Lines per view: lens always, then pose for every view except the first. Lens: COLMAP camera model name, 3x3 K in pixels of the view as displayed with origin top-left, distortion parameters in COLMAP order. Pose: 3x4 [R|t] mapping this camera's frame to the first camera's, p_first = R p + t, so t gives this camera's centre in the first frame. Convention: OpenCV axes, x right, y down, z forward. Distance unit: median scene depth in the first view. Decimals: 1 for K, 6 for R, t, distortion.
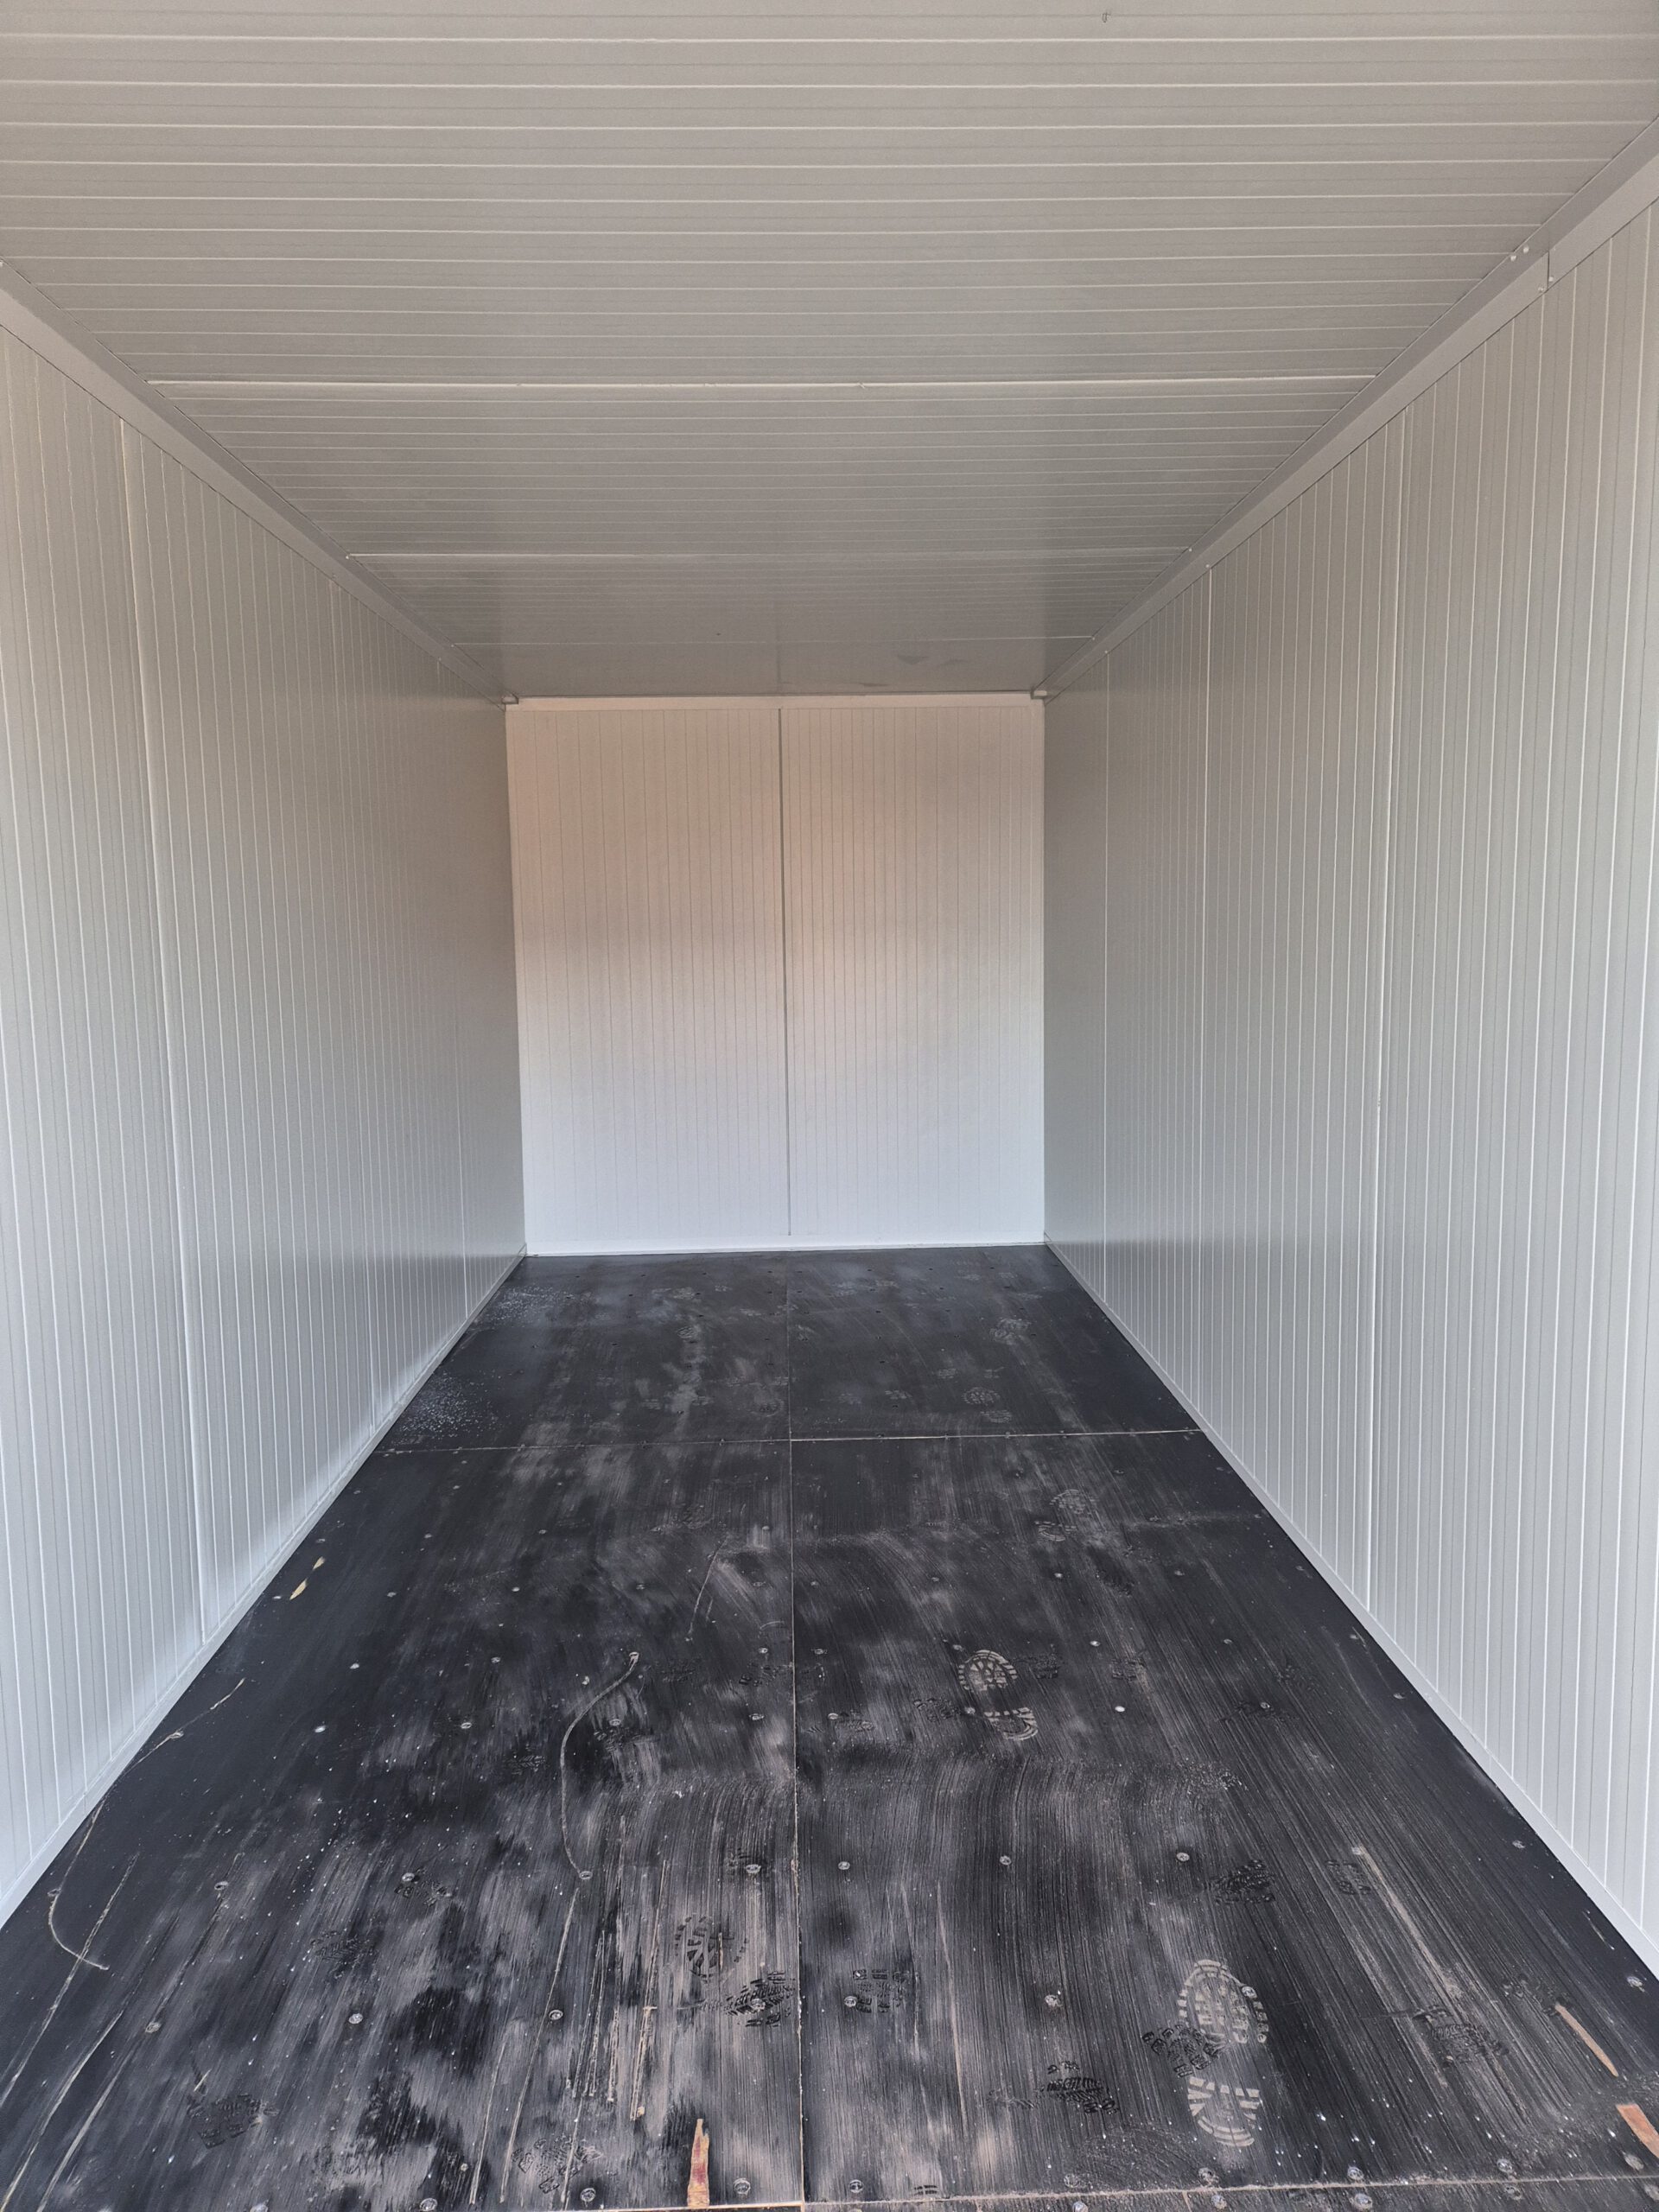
lens RADIAL K [[1465.9, 0, 829.5], [0, 1465.9, 1106.0], [0, 0, 1]] dist [0.071061, -0.052542]
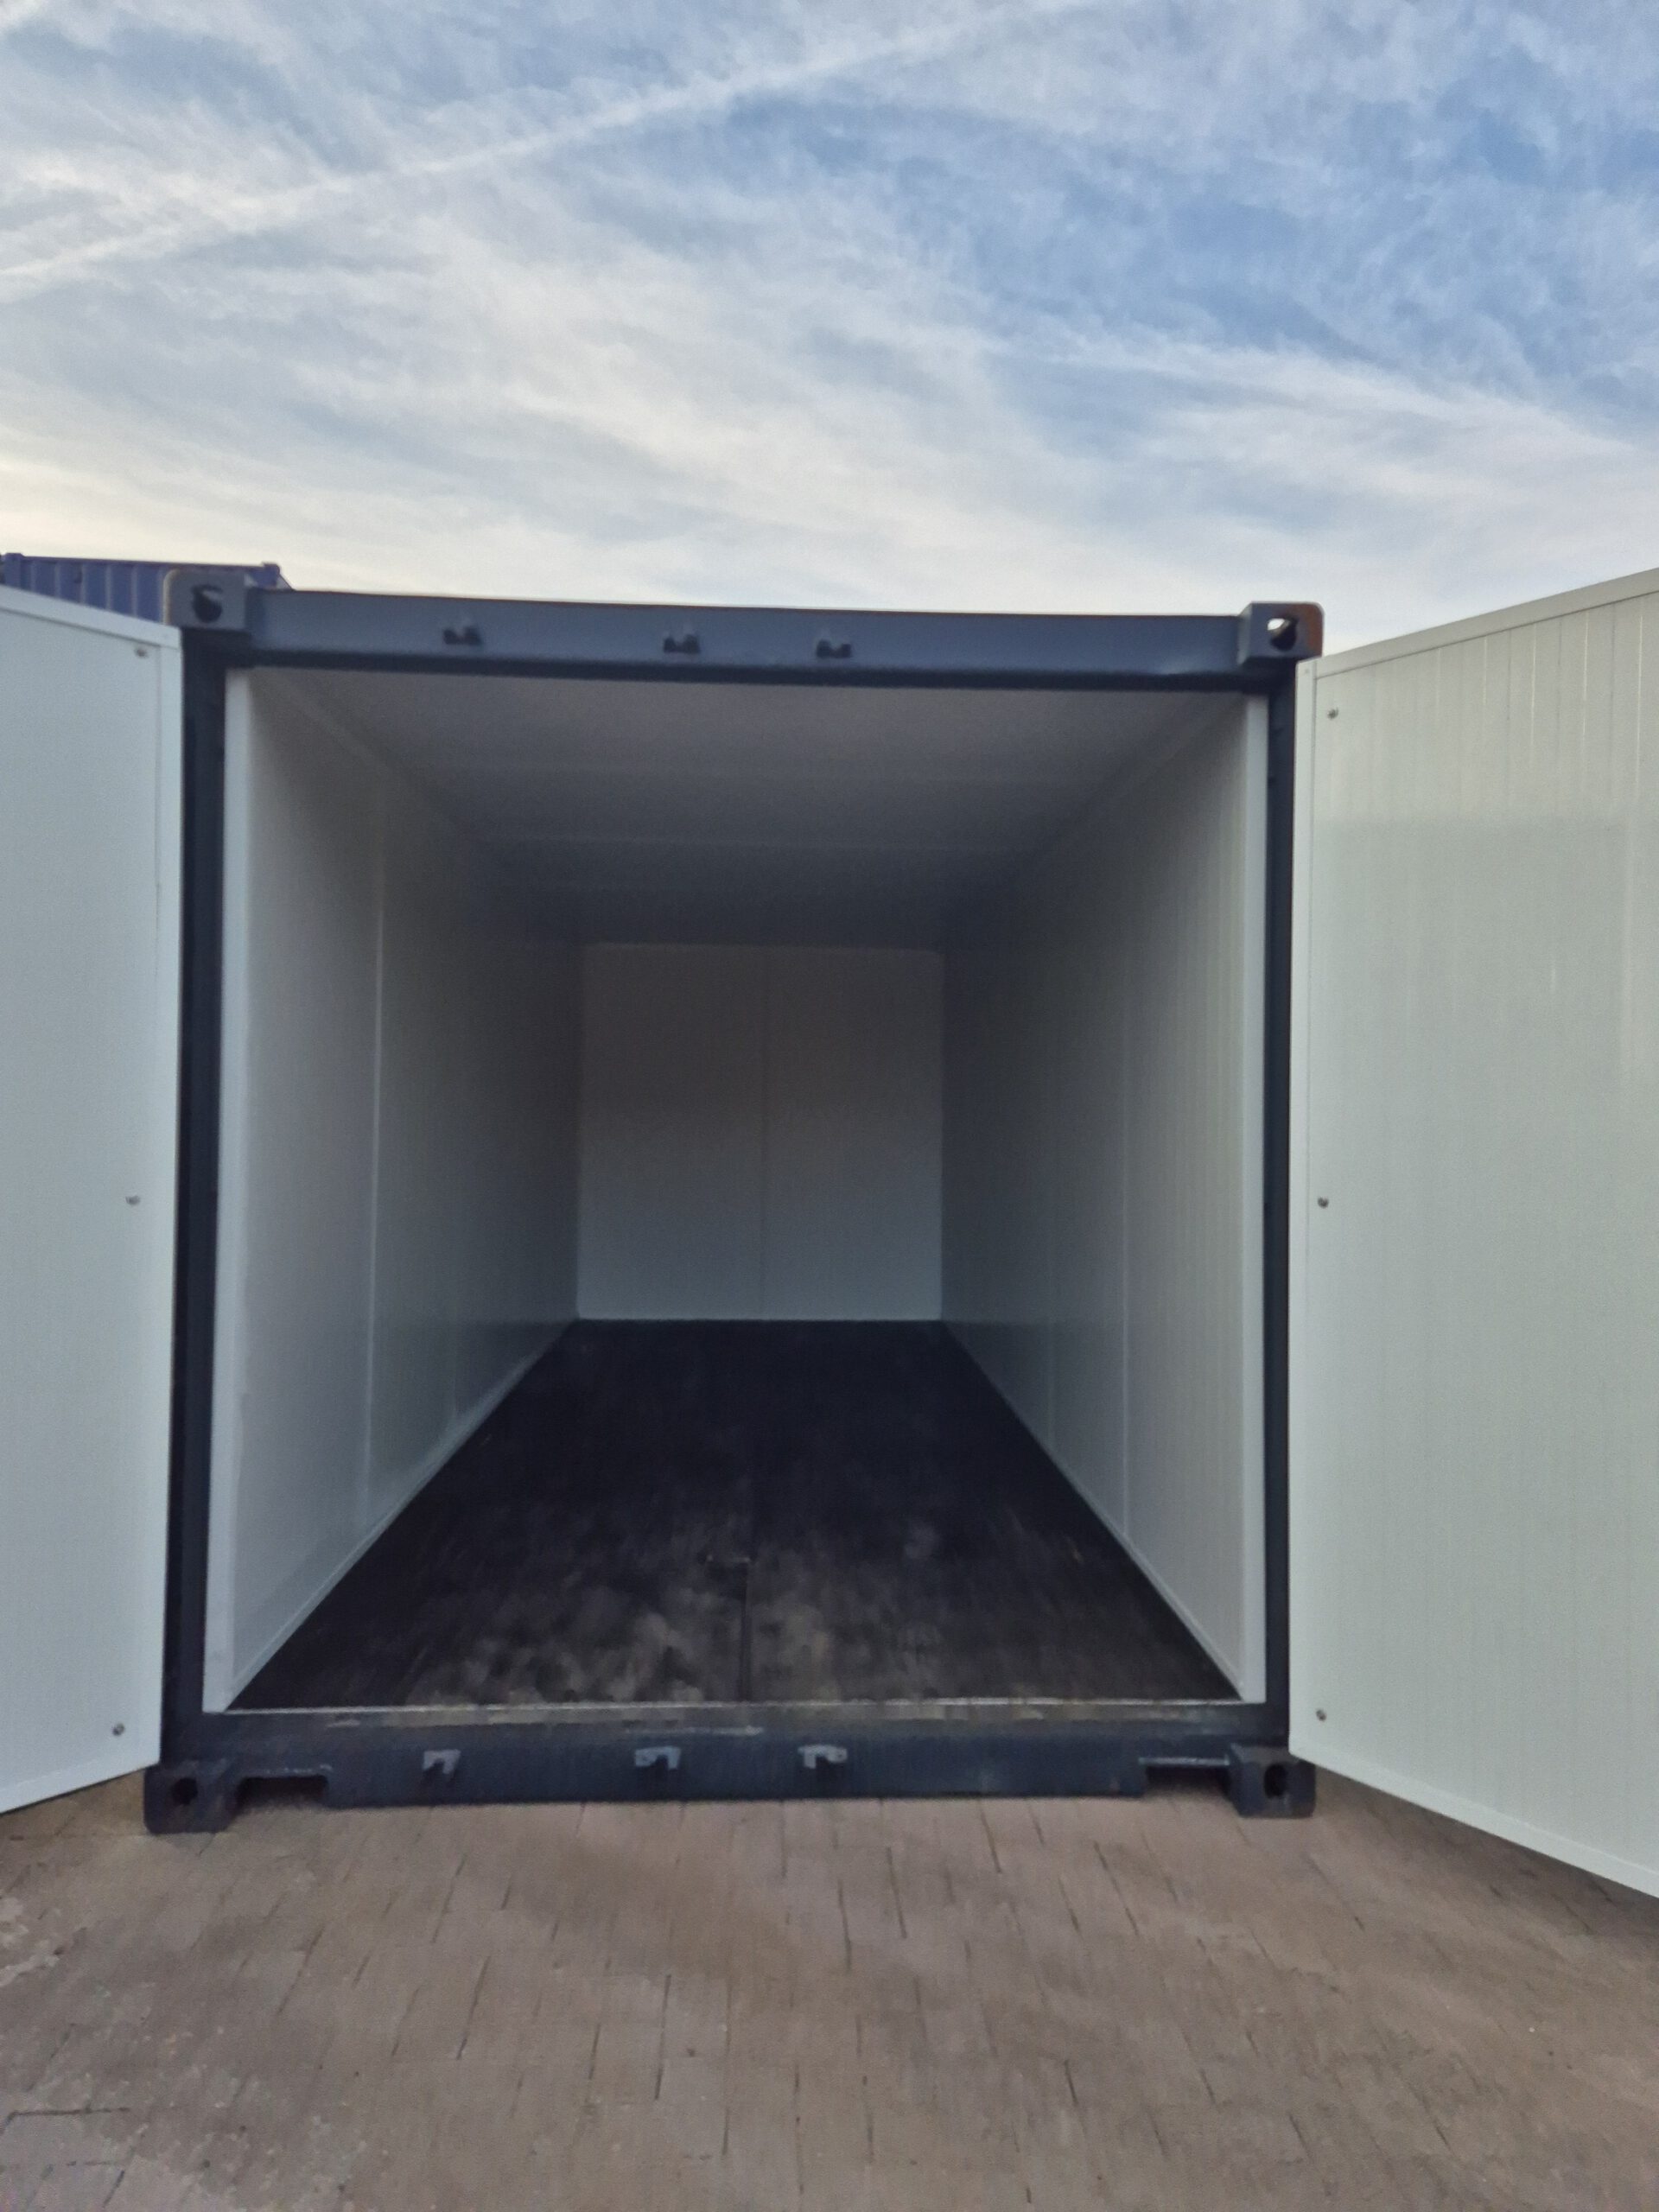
lens RADIAL K [[1465.9, 0, 829.5], [0, 1465.9, 1106.0], [0, 0, 1]] dist [0.071061, -0.052542]
pose [[0.999525, 0.029975, 0.007217, 0.023458], [-0.028796, 0.991245, -0.128859, 0.076290], [-0.011017, 0.128589, 0.991637, -0.473859]]
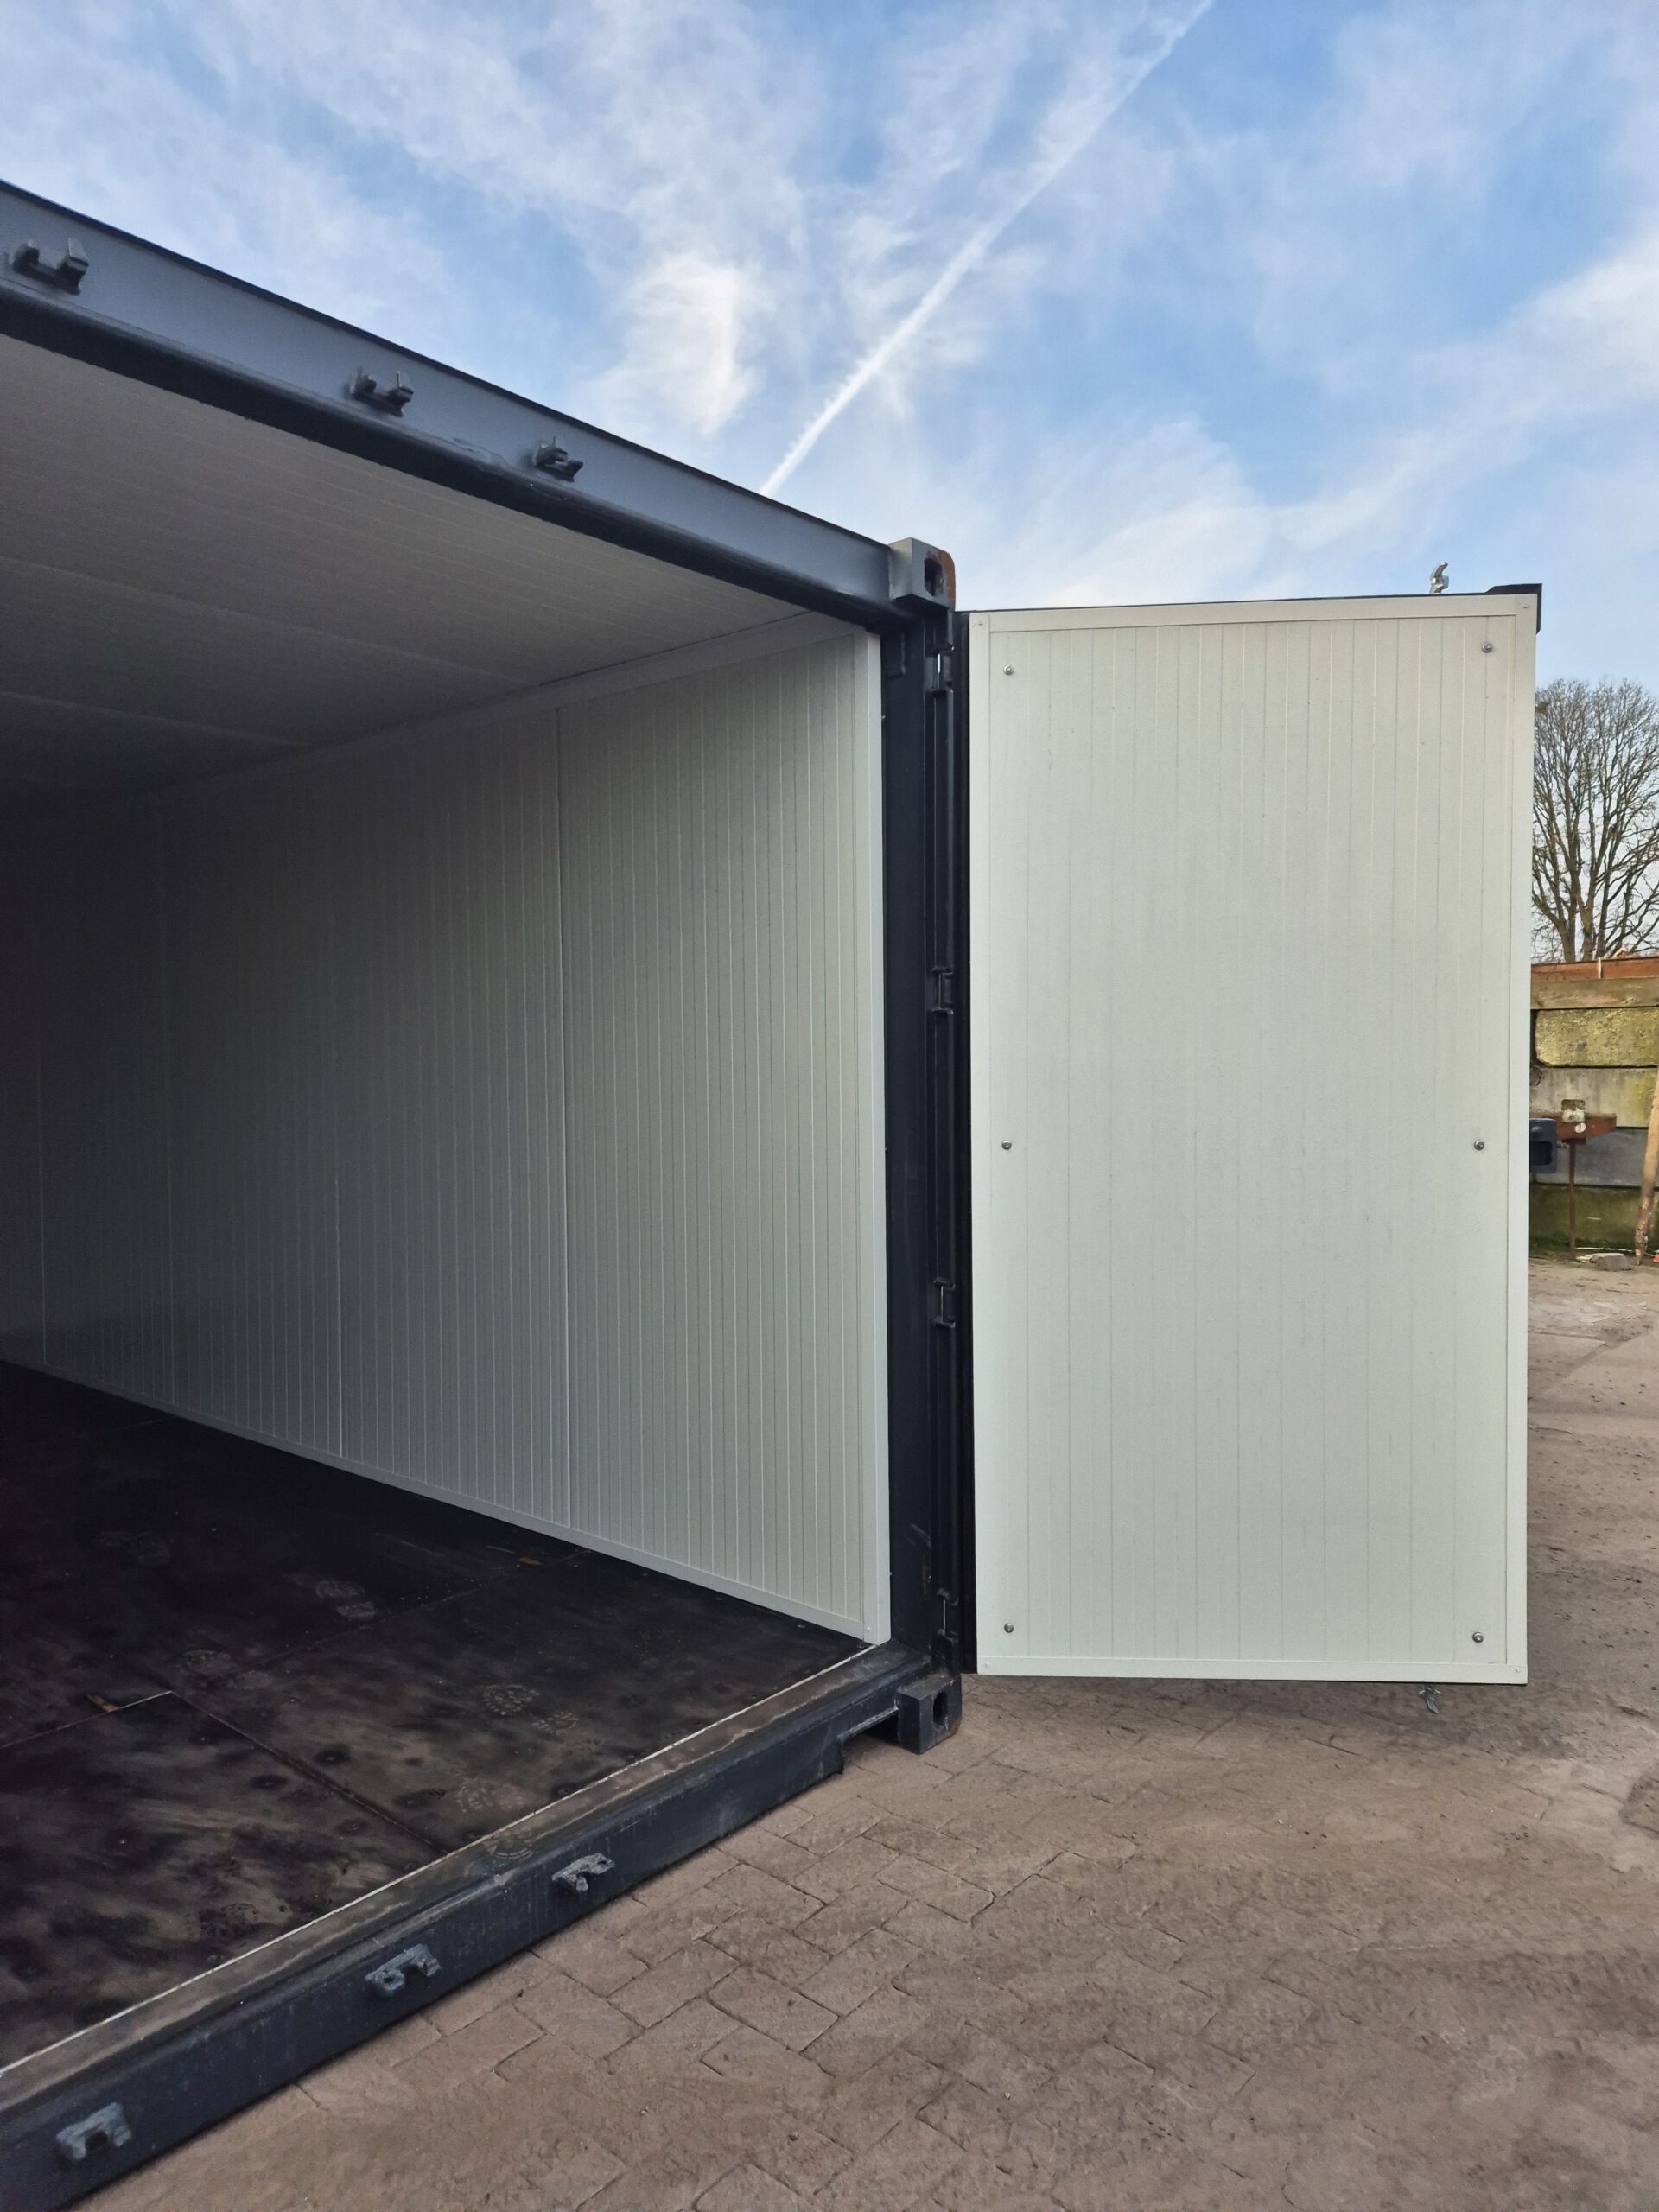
lens RADIAL K [[1467.6, 0, 841.7], [0, 1467.6, 1150.2], [0, 0, 1]] dist [0.004908, 0.002735]
pose [[0.675054, -0.032120, 0.737069, -0.230095], [0.082948, 0.996022, -0.032564, 0.049805], [-0.733090, 0.083121, 0.675033, -0.274128]]
